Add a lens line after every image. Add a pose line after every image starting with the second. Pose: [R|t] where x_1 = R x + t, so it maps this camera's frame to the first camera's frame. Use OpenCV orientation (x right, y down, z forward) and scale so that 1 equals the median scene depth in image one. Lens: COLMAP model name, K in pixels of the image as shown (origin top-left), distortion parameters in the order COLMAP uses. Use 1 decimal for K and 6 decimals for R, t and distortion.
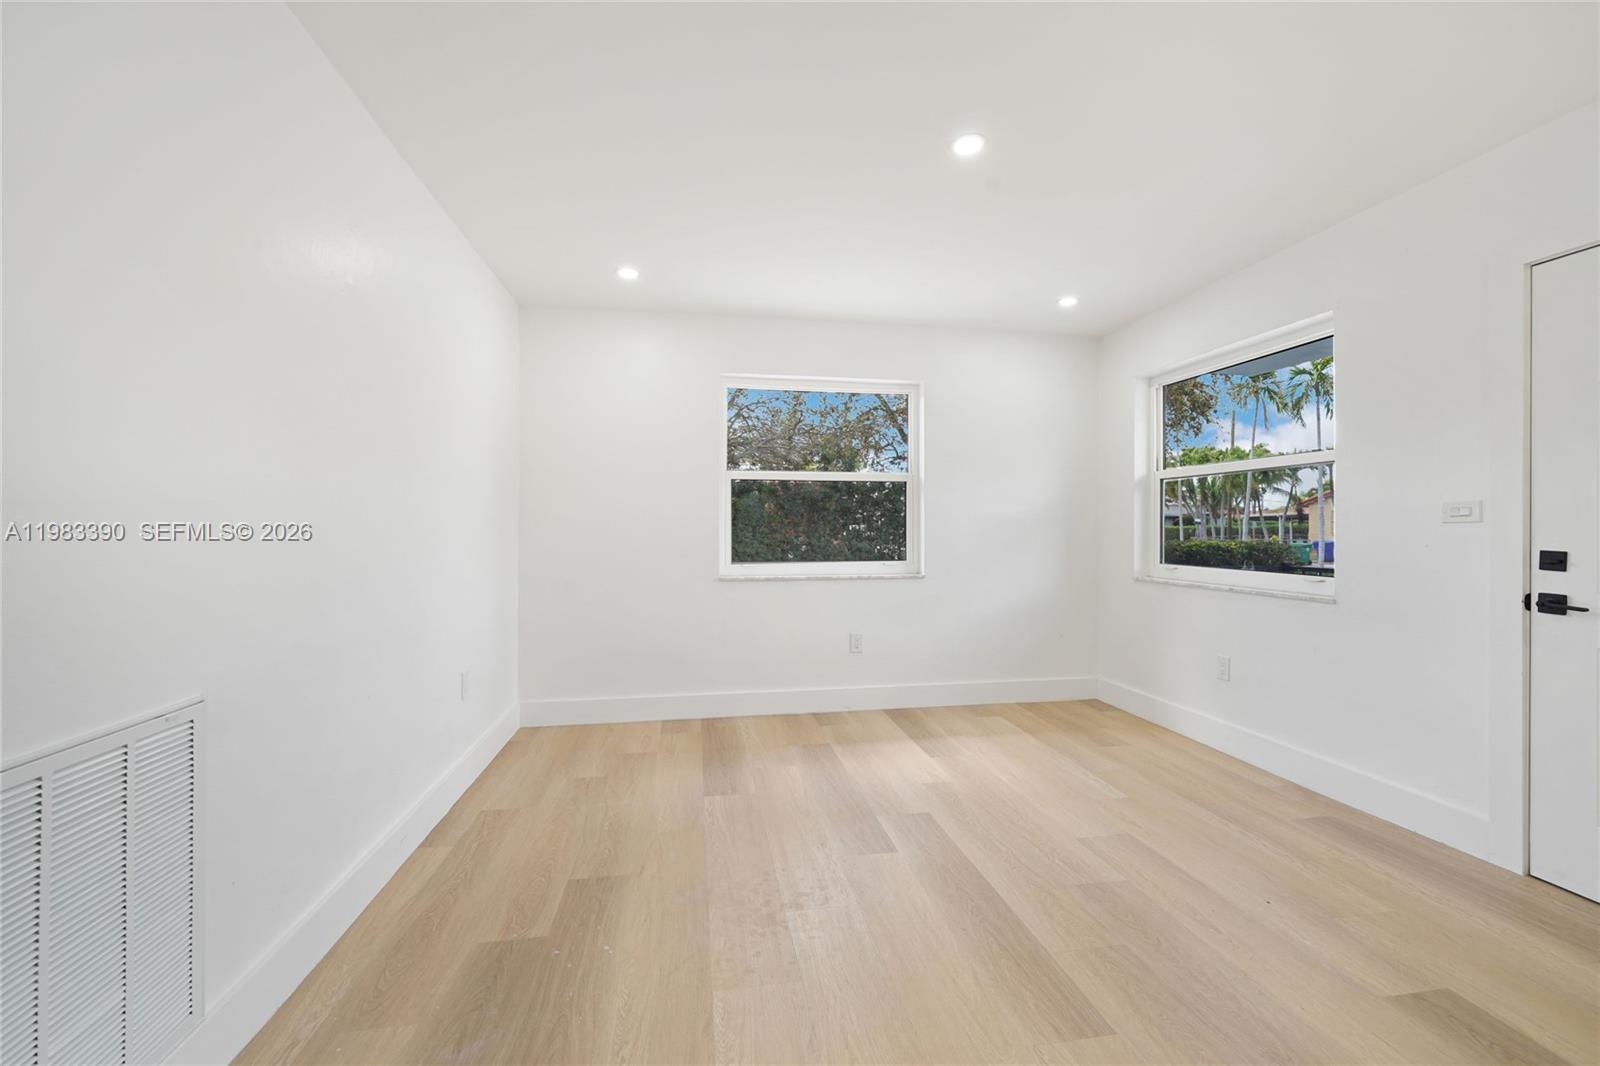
lens RADIAL K [[646.9, 0, 803.2], [0, 646.9, 529.2], [0, 0, 1]] dist [-0.020479, 0.007027]
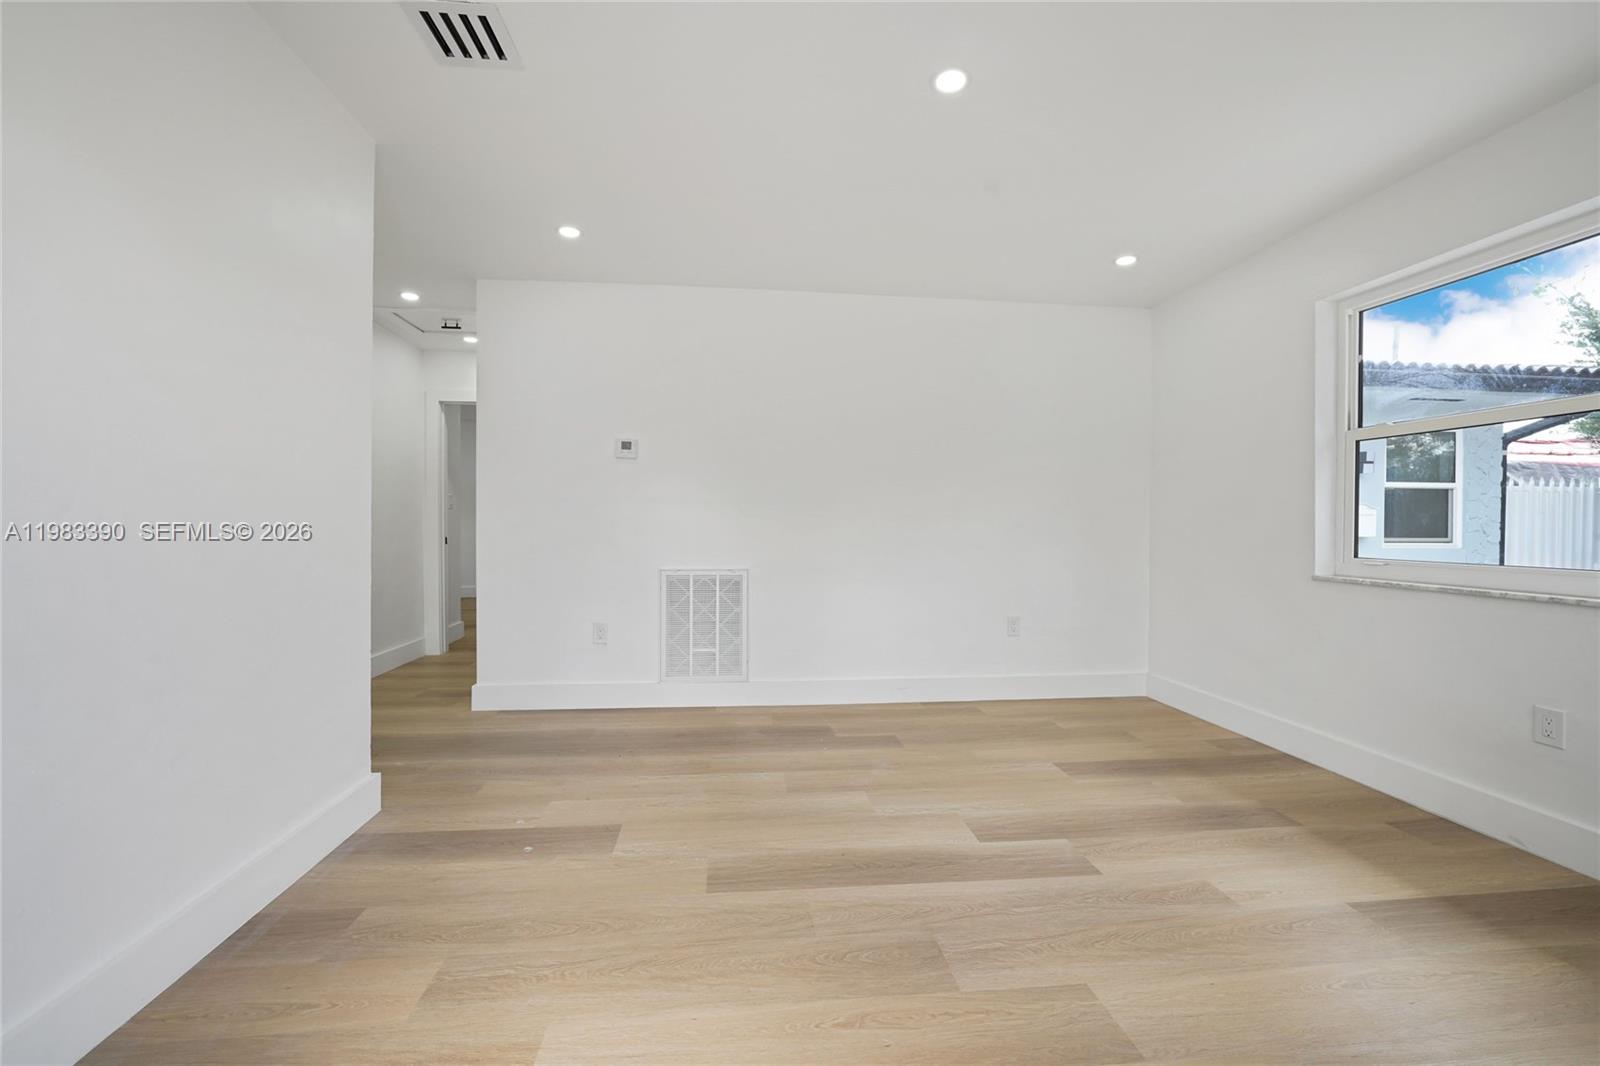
lens RADIAL K [[646.9, 0, 803.2], [0, 646.9, 529.2], [0, 0, 1]] dist [-0.020479, 0.007027]
pose [[-0.034937, 0.013326, -0.999301, 0.860474], [-0.006617, 0.999886, 0.013565, 0.022667], [0.999368, 0.007086, -0.034845, 0.603689]]
